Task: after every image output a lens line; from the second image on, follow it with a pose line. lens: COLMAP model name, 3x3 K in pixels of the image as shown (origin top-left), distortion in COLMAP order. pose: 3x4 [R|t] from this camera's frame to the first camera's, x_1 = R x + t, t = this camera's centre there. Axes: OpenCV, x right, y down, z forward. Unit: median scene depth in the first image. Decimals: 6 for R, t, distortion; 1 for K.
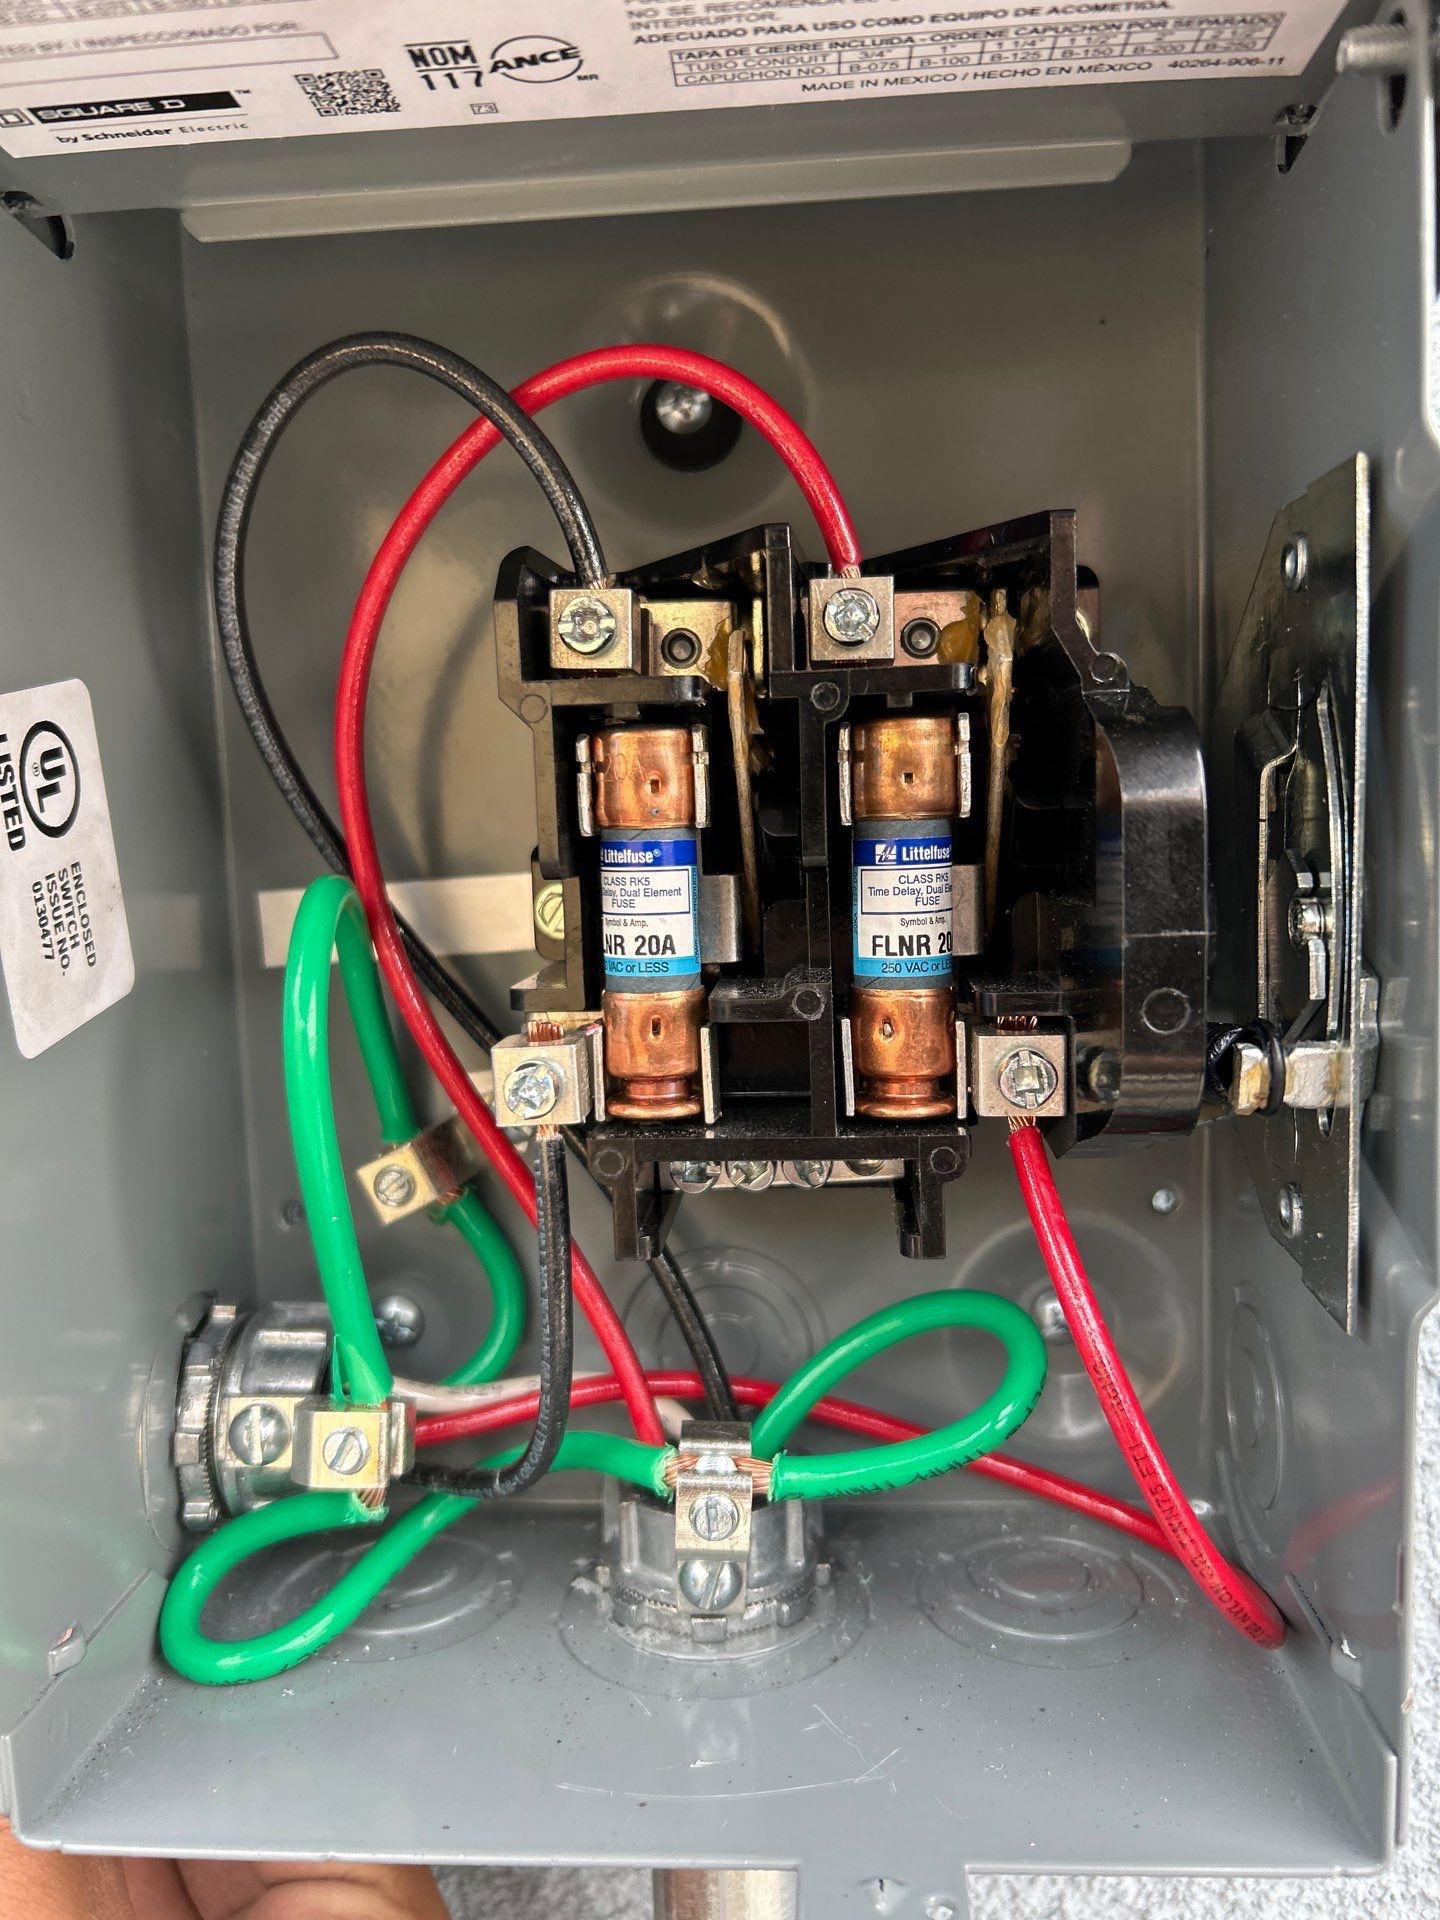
lens RADIAL K [[1412.9, 0, 720.0], [0, 1412.9, 960.0], [0, 0, 1]] dist [0.061872, -0.100245]
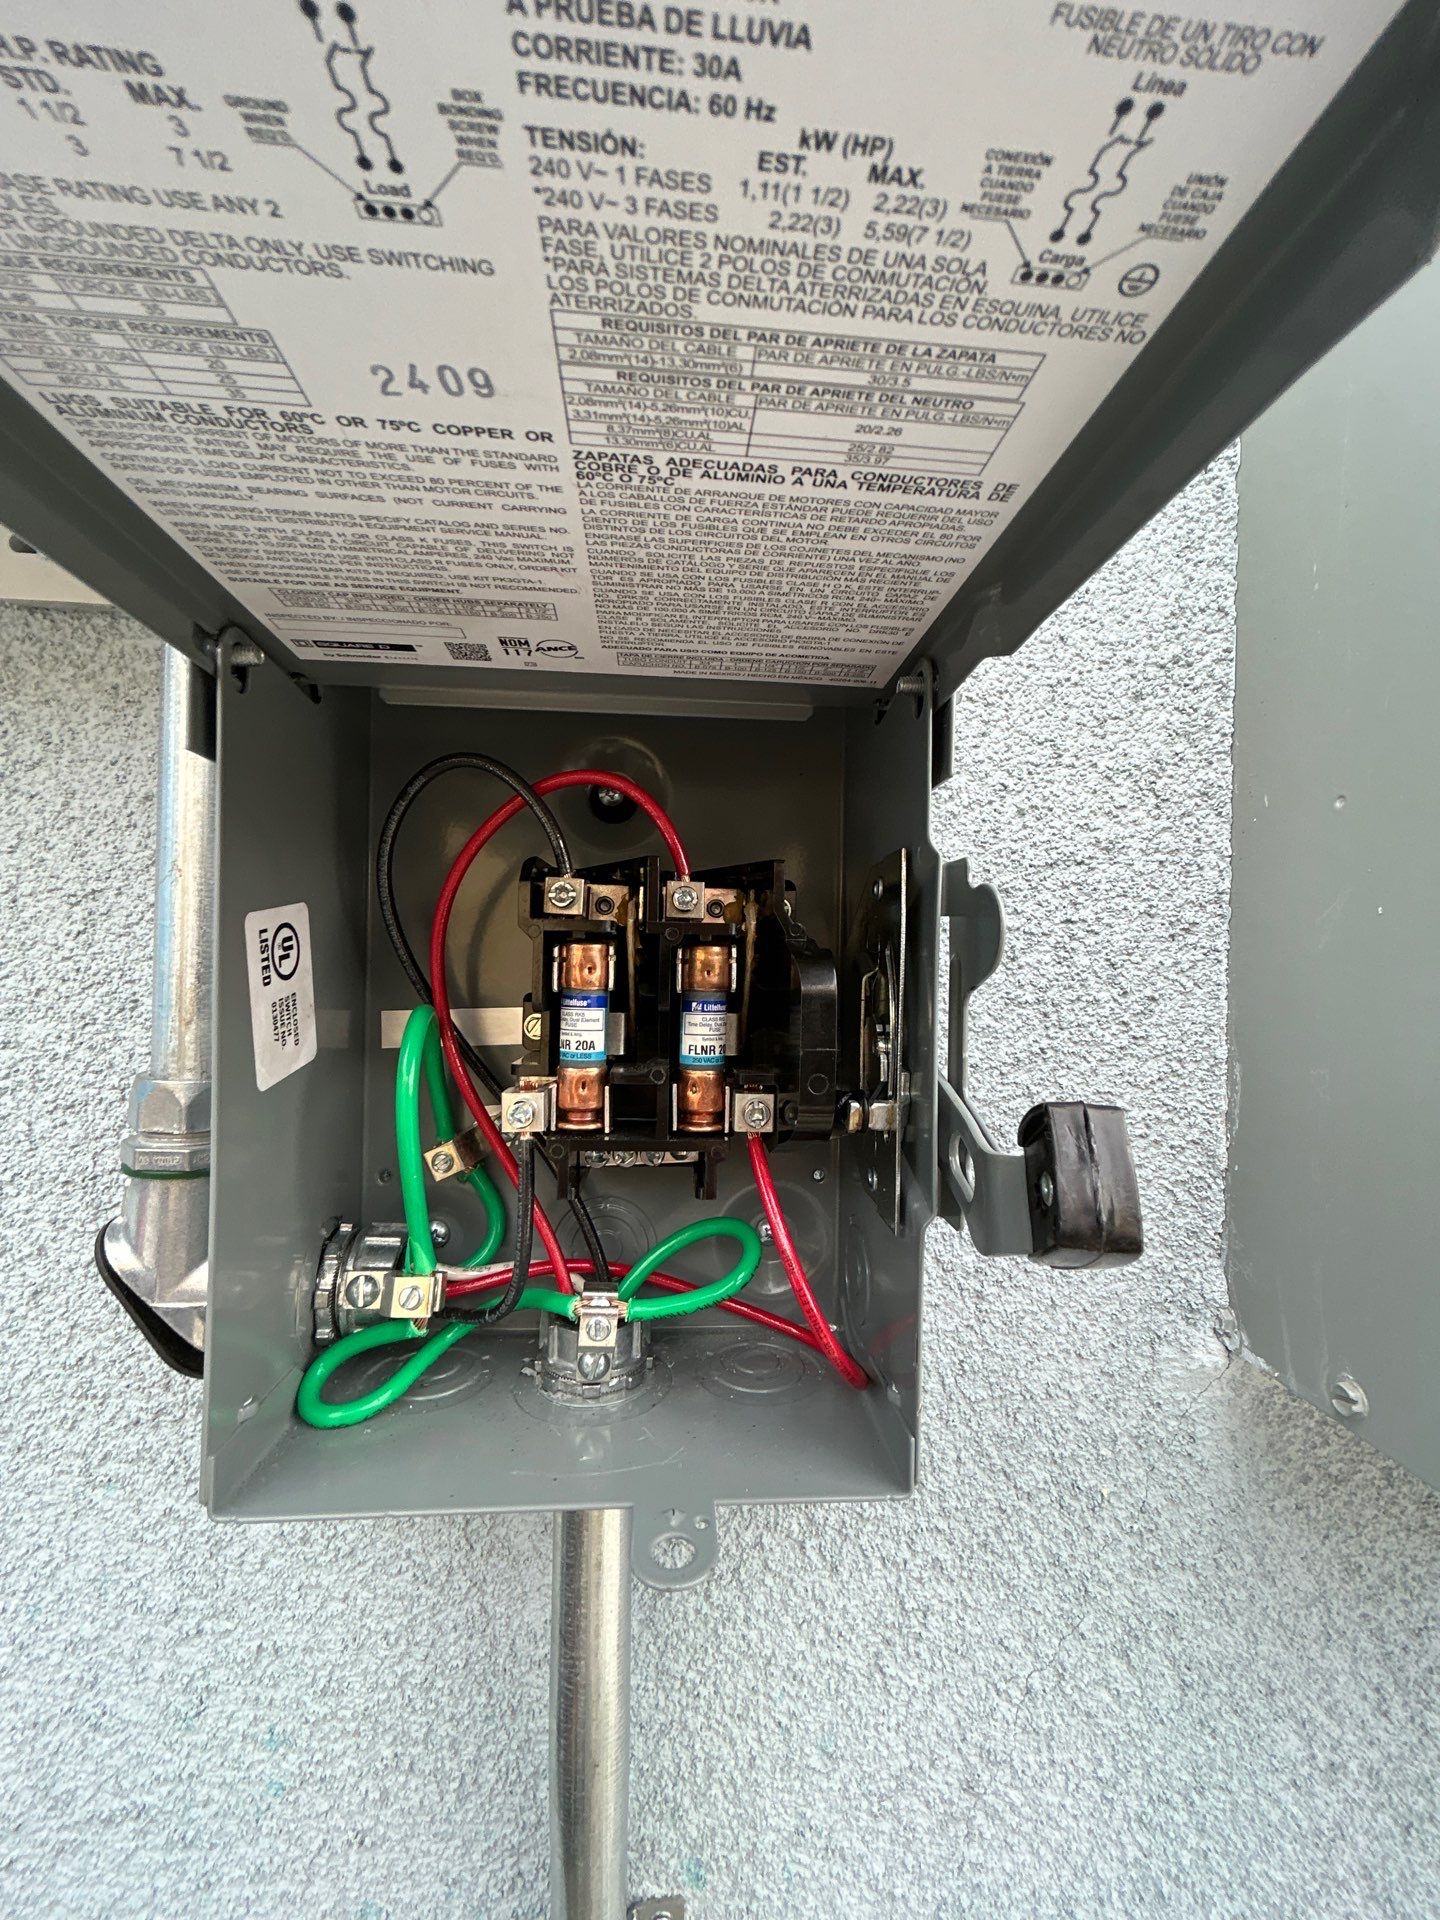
lens RADIAL K [[766.9, 0, 727.7], [0, 766.9, 965.9], [0, 0, 1]] dist [0.000765, -0.000047]
pose [[0.985391, 0.055138, 0.161136, -0.026499], [-0.036714, 0.992669, -0.115154, -0.004373], [-0.166304, 0.107555, 0.980191, -0.154320]]
